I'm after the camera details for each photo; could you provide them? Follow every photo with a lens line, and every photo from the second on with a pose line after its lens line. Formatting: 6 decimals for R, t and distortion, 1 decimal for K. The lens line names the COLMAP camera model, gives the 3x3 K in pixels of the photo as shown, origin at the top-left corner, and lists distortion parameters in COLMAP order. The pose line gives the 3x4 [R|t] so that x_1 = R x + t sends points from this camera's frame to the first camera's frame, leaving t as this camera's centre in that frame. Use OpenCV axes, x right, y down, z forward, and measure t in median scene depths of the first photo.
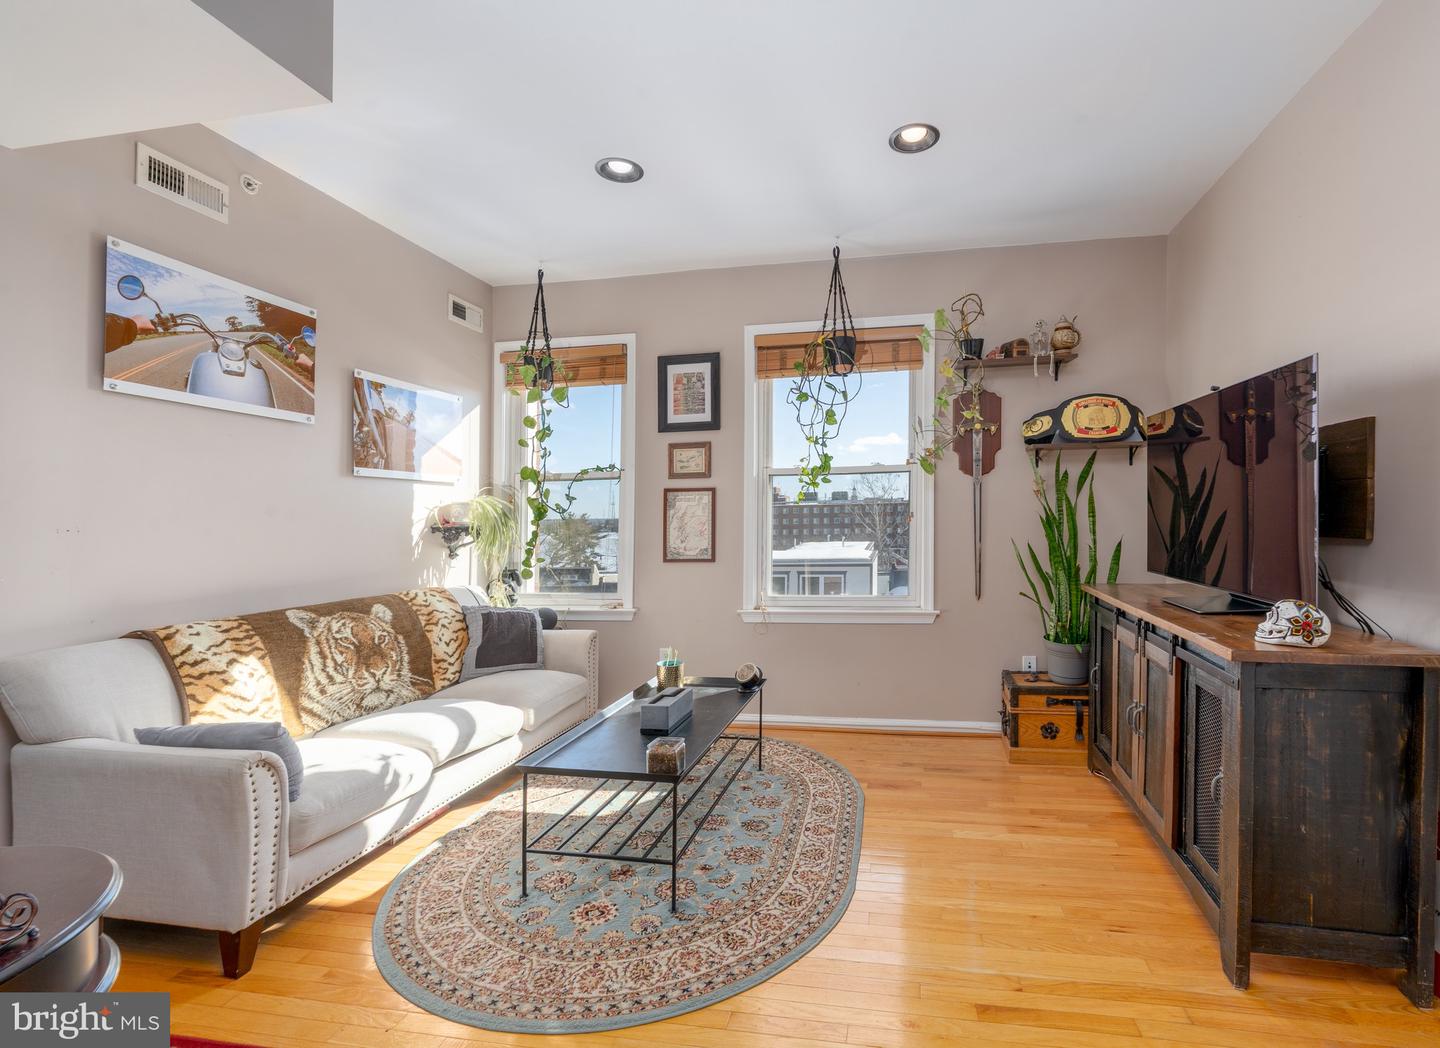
lens RADIAL K [[640.9, 0, 787.1], [0, 640.9, 518.7], [0, 0, 1]] dist [-0.002448, 0.000586]
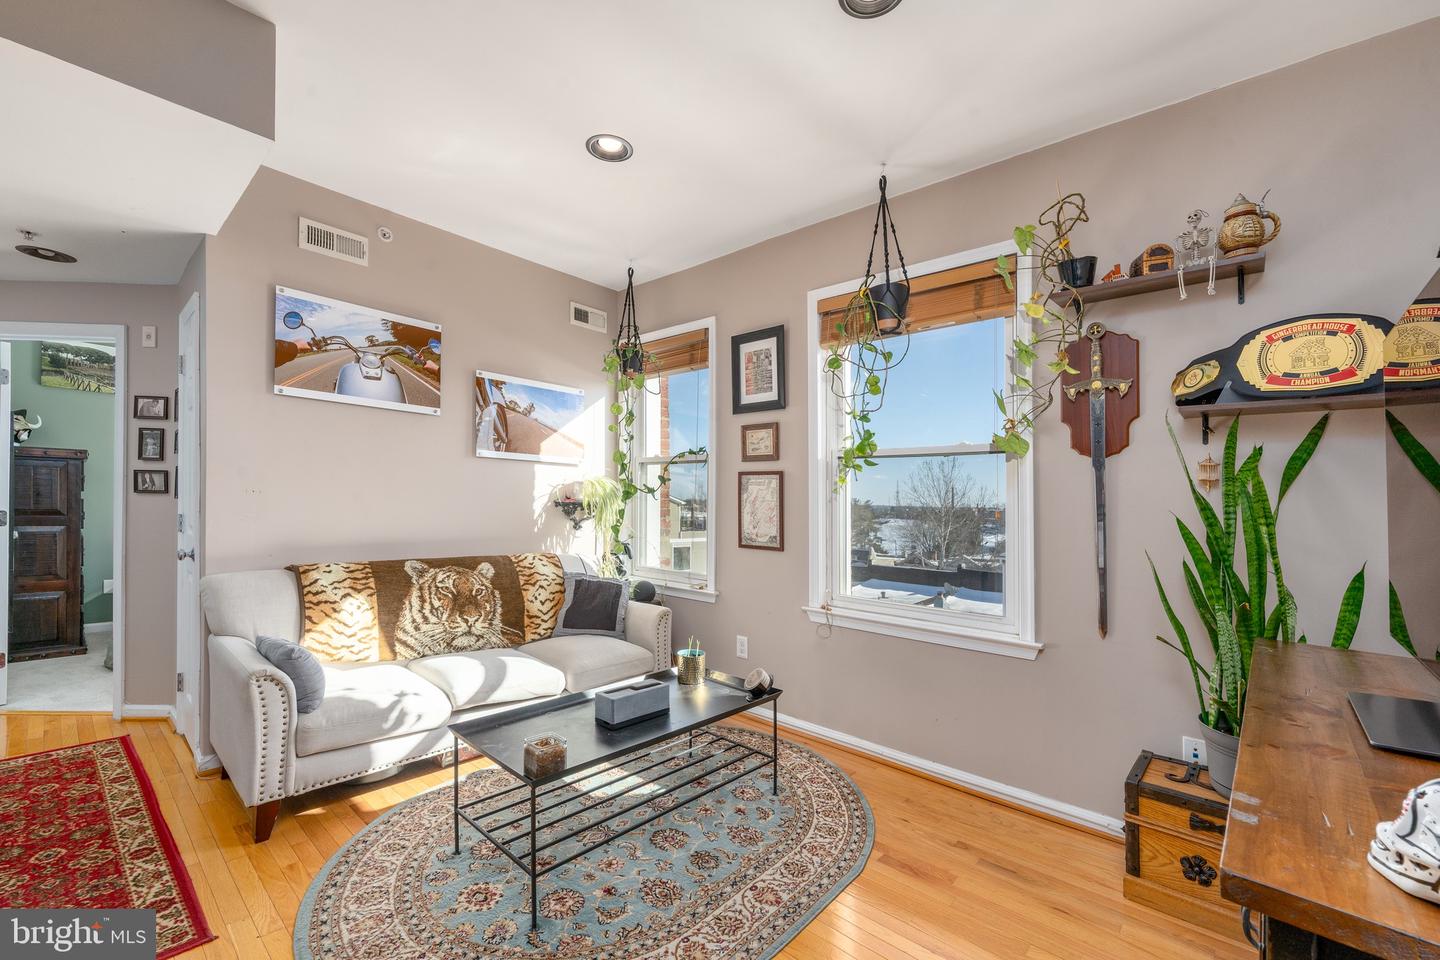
lens RADIAL K [[594.8, 0, 728.8], [0, 594.8, 488.4], [0, 0, 1]] dist [0.001893, -0.000672]
pose [[0.849078, 0.025763, -0.527640, 0.338435], [-0.041750, 0.998958, -0.018408, -0.005231], [0.526616, 0.037659, 0.849269, 0.280427]]
